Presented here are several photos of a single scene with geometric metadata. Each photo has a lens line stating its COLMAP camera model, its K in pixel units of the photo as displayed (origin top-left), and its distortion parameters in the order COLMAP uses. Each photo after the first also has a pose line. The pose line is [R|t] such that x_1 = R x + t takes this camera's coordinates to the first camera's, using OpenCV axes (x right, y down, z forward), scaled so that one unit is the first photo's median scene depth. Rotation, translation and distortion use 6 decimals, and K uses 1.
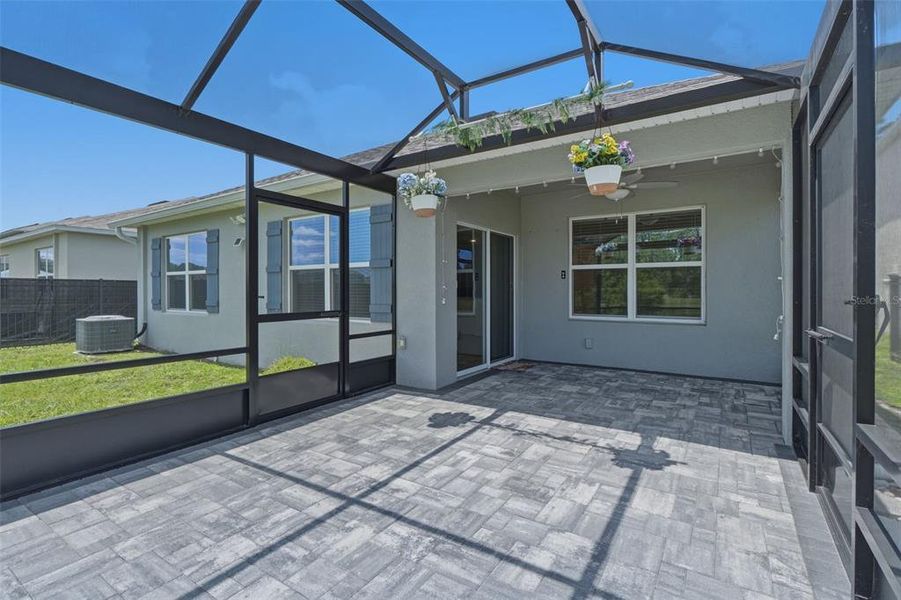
lens RADIAL K [[429.9, 0, 449.6], [0, 429.9, 290.8], [0, 0, 1]] dist [0.001034, 0.000150]
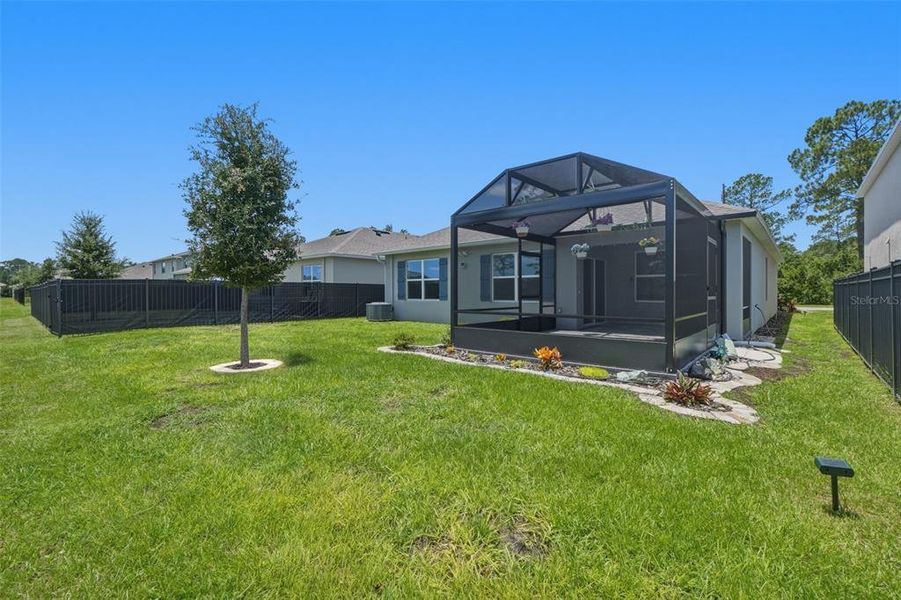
lens RADIAL K [[397.9, 0, 446.1], [0, 397.9, 295.9], [0, 0, 1]] dist [-0.001157, -0.000112]
pose [[0.989392, -0.001605, -0.145259, -0.623163], [0.002926, 0.999956, 0.008883, 0.037038], [0.145239, -0.009213, 0.989354, -1.860543]]
